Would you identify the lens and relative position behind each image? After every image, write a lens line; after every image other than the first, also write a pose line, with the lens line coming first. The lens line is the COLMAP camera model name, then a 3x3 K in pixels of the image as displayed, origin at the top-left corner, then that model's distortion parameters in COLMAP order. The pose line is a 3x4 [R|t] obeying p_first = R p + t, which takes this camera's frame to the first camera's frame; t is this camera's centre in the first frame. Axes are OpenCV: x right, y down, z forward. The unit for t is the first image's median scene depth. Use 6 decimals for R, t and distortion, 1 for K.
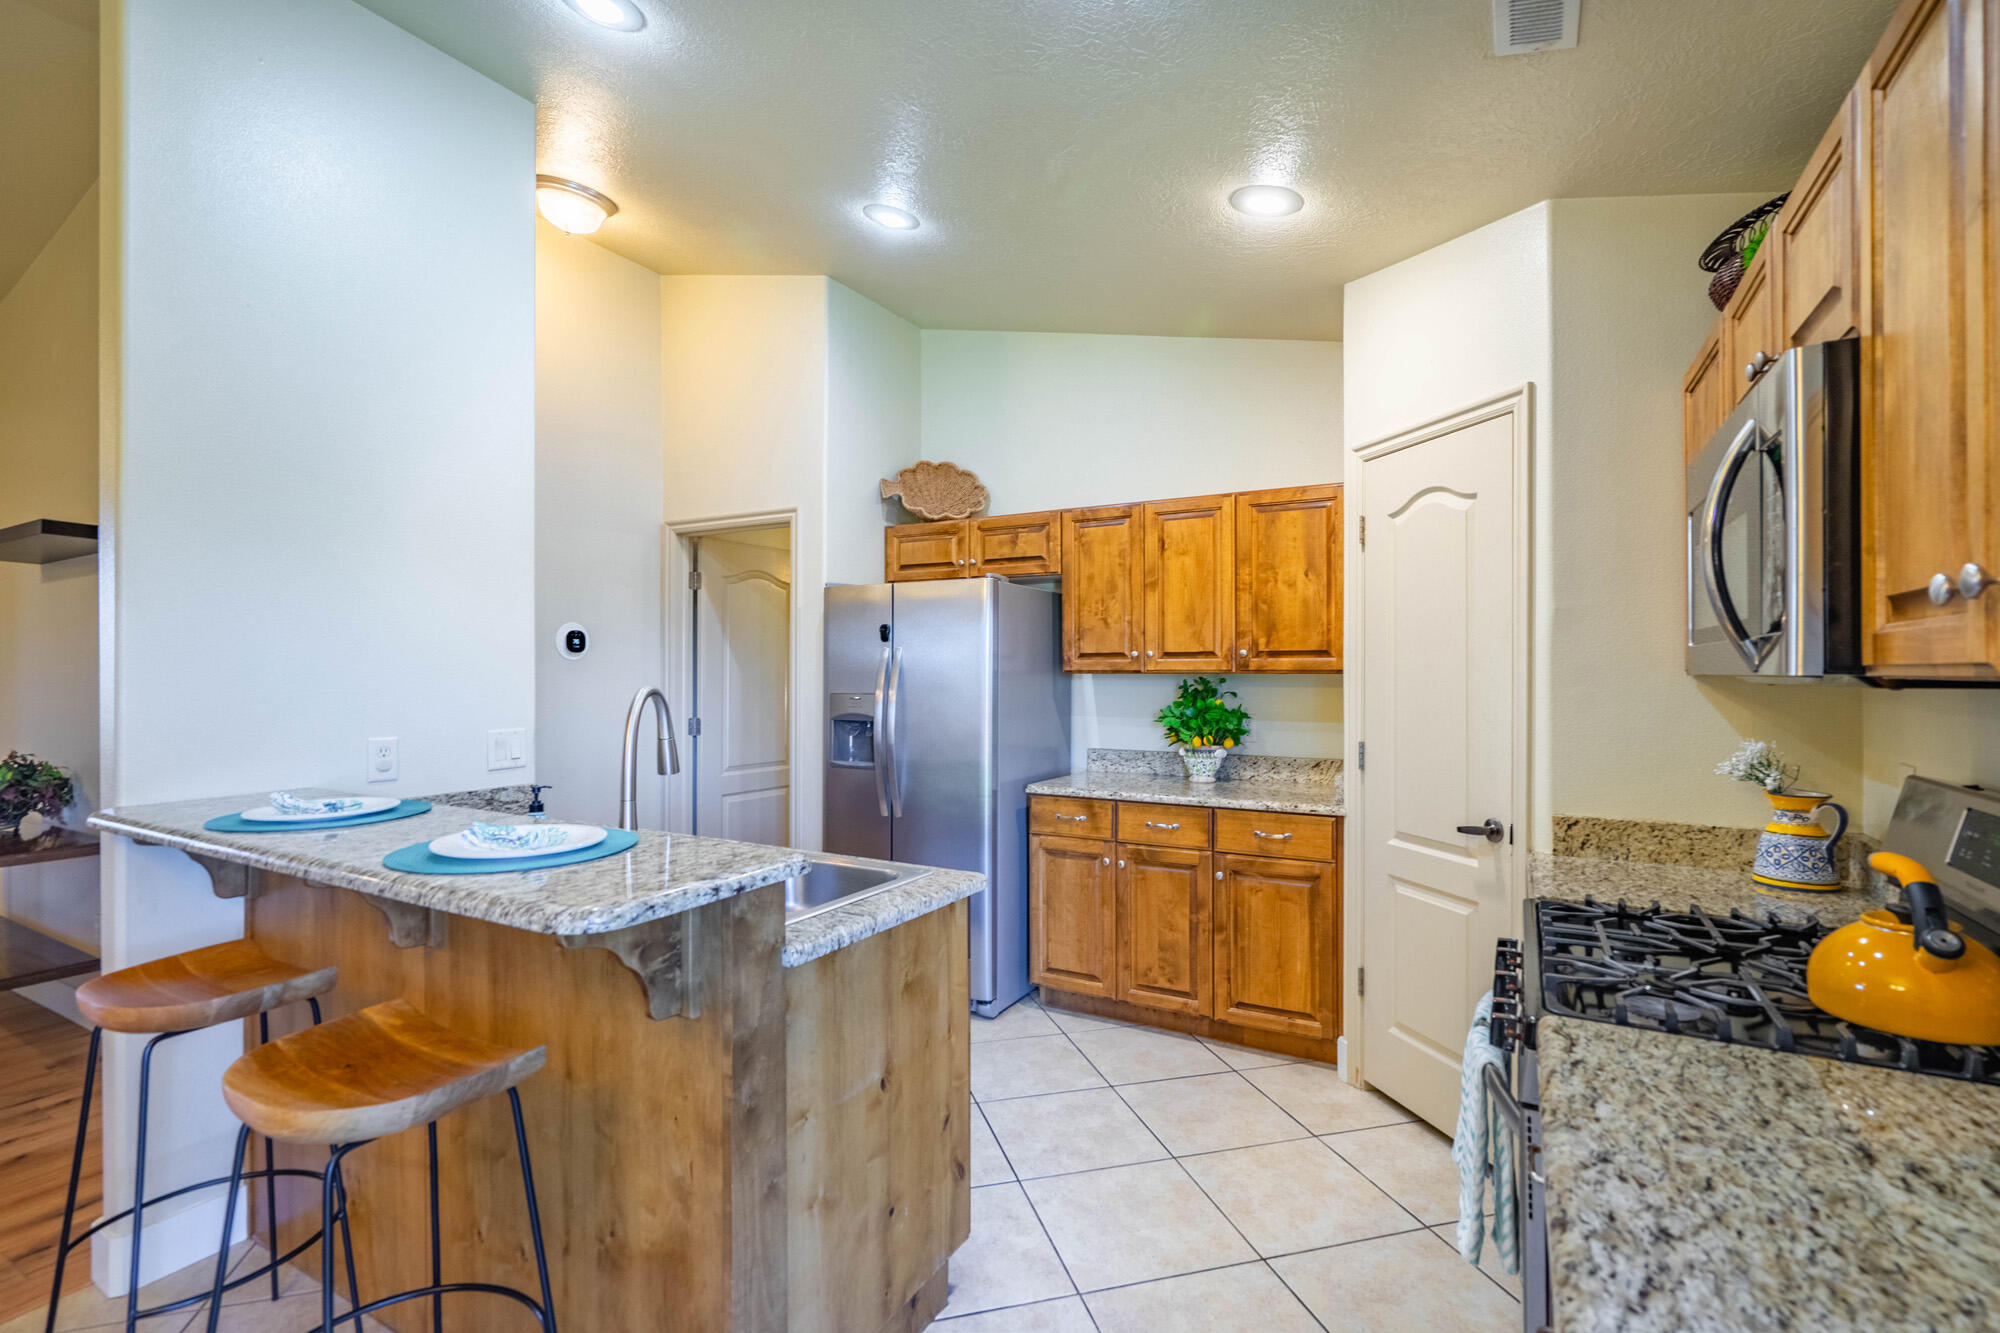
lens RADIAL K [[919.2, 0, 1005.3], [0, 919.2, 661.9], [0, 0, 1]] dist [-0.000472, 0.001197]
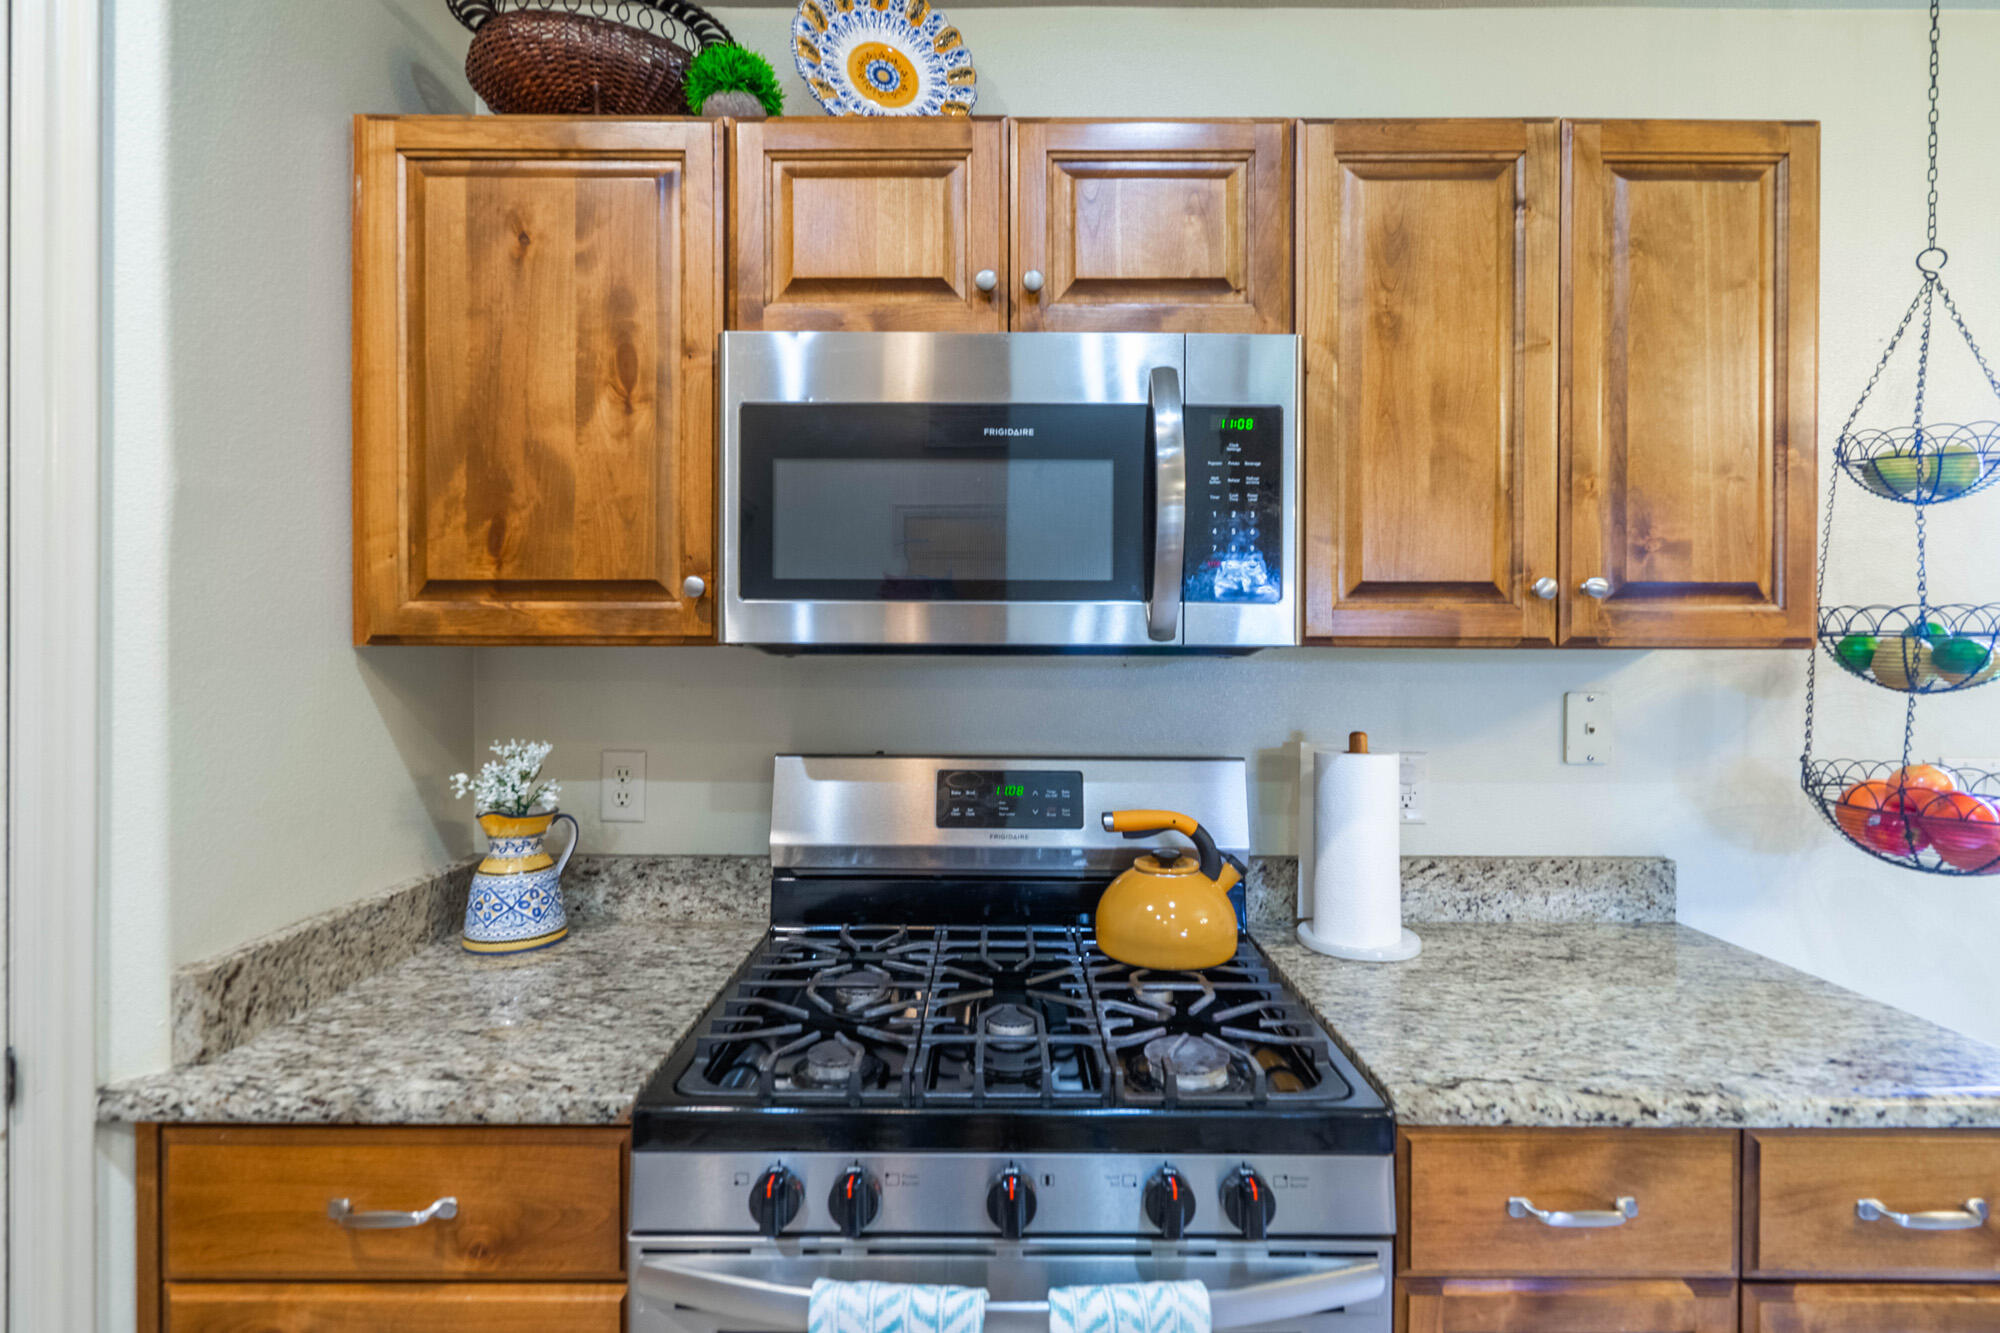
lens RADIAL K [[919.2, 0, 1000.6], [0, 919.2, 666.3], [0, 0, 1]] dist [-0.000472, 0.001197]
pose [[-0.485316, -0.009611, 0.874286, 0.030264], [-0.012994, 0.999908, 0.003779, 0.012324], [-0.874242, -0.009526, -0.485397, 0.557649]]
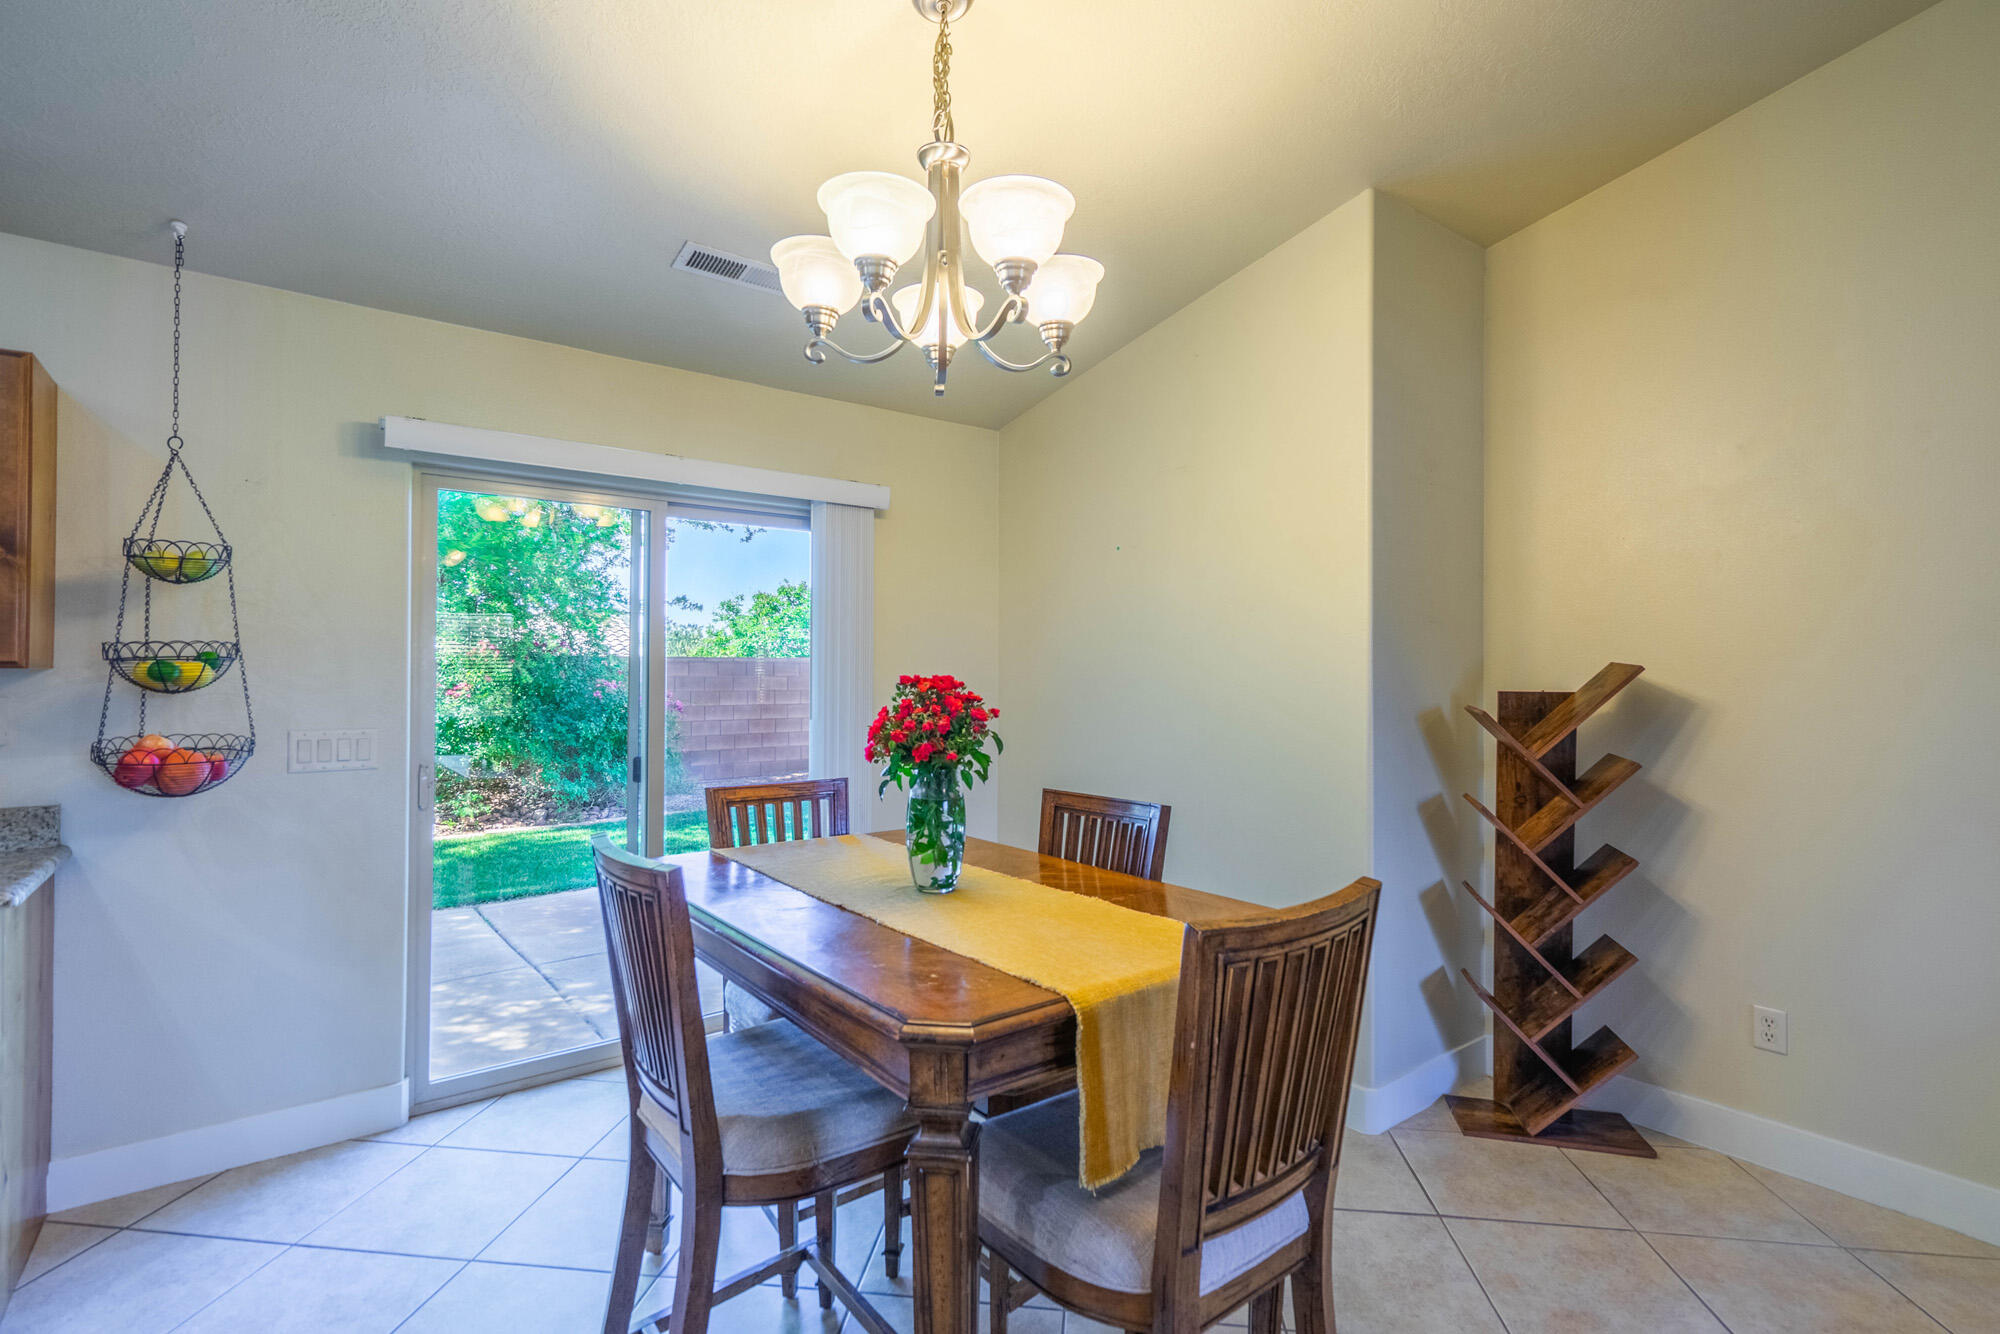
lens RADIAL K [[919.2, 0, 990.9], [0, 919.2, 656.8], [0, 0, 1]] dist [-0.000472, 0.001197]
pose [[-0.917500, 0.001835, 0.397732, -0.594913], [-0.007641, 0.999724, -0.022237, 0.004477], [-0.397663, -0.023441, -0.917232, 0.412630]]
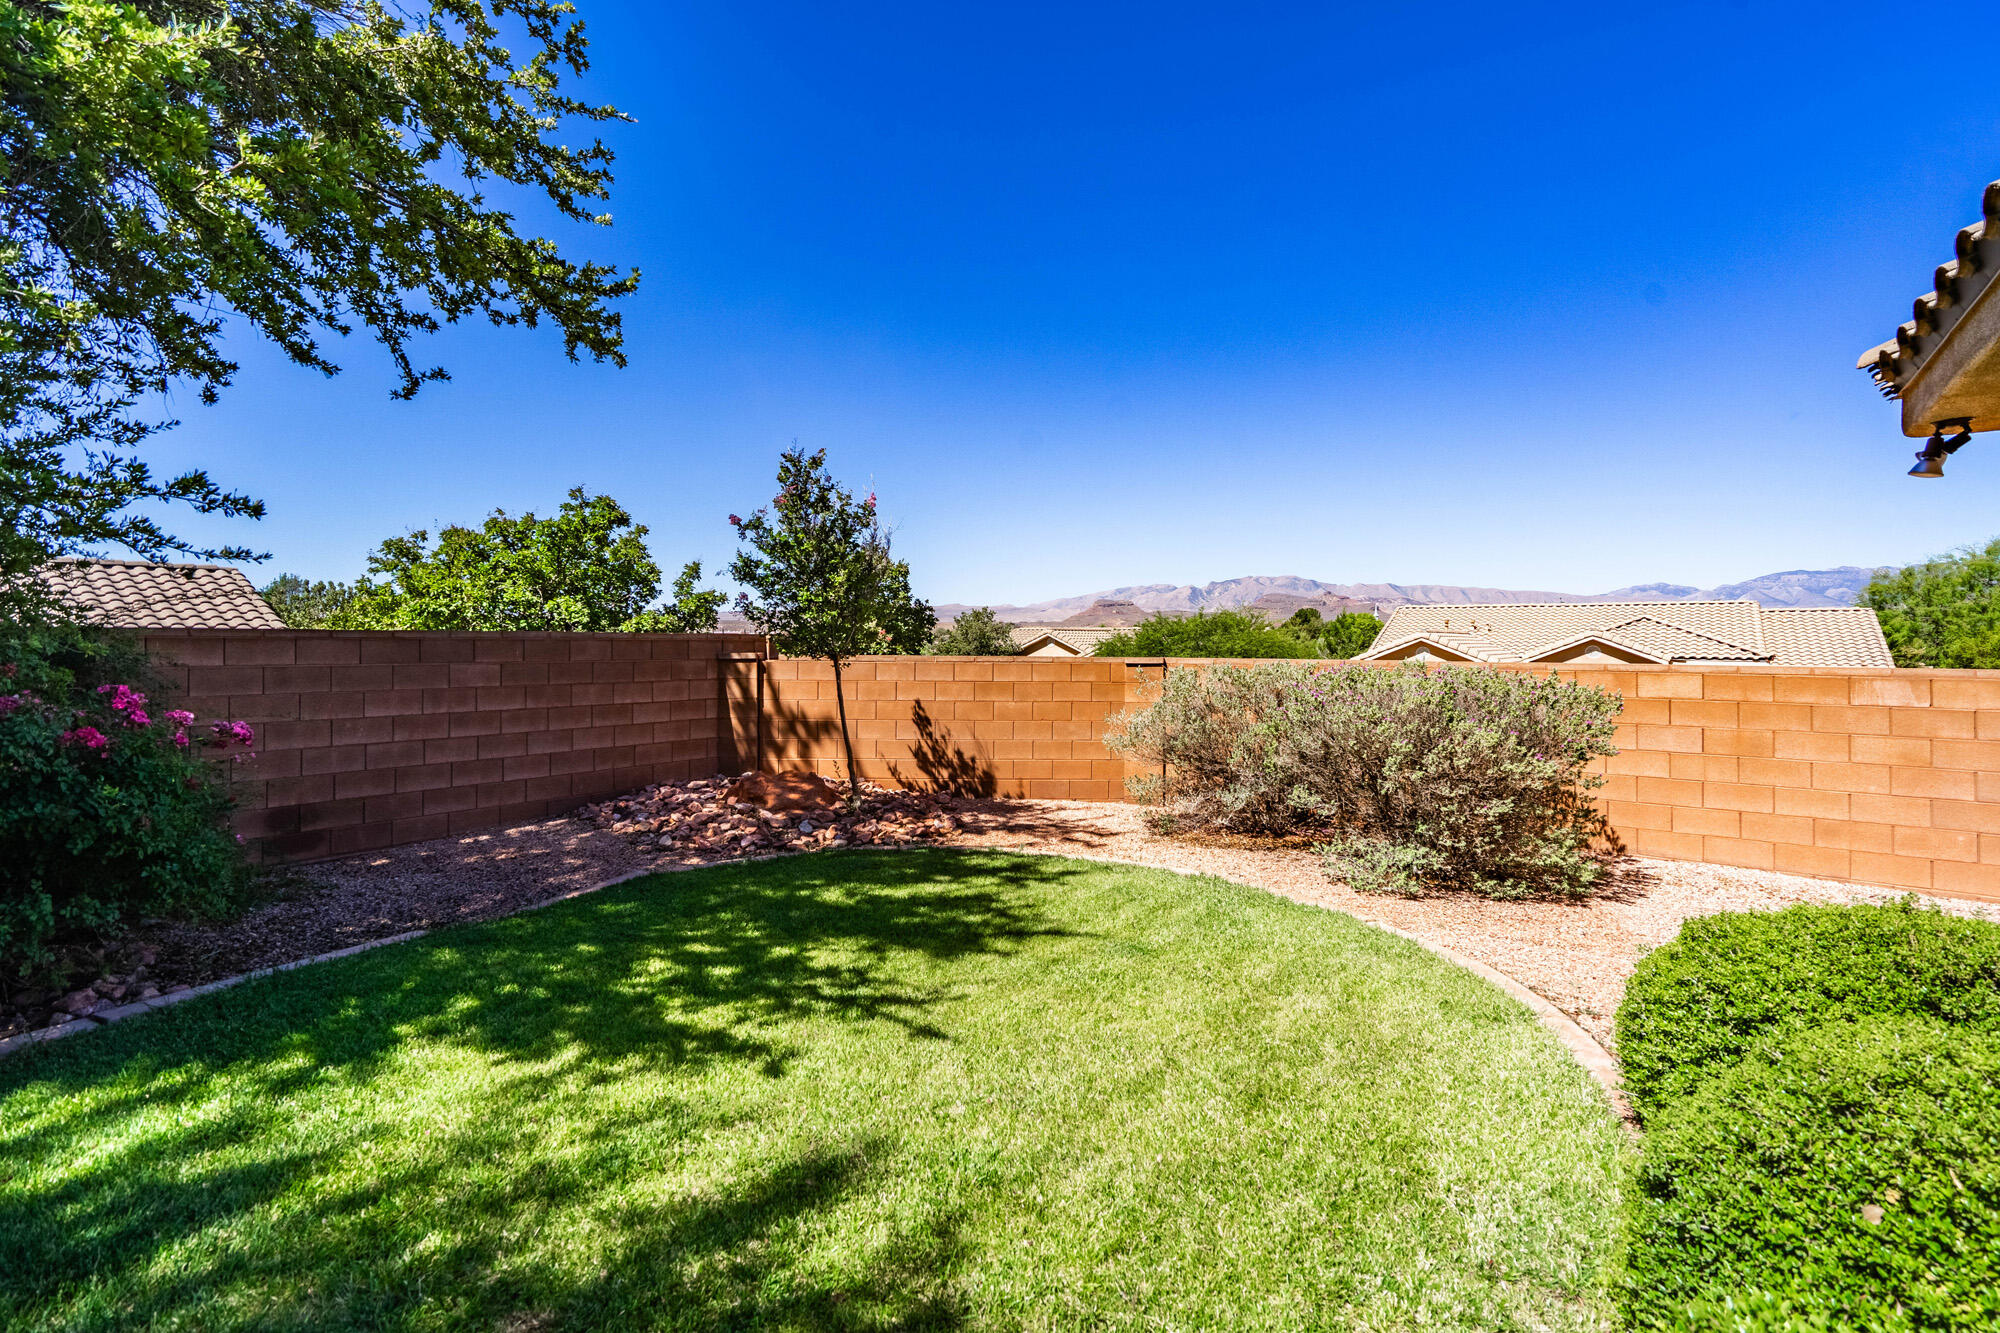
lens RADIAL K [[919.2, 0, 993.2], [0, 919.2, 640.9], [0, 0, 1]] dist [-0.000472, 0.001197]
pose [[-0.989949, -0.003252, 0.141385, 0.236097], [-0.004986, 0.999917, -0.011909, -0.026696], [-0.141334, -0.012495, -0.989883, -0.765610]]
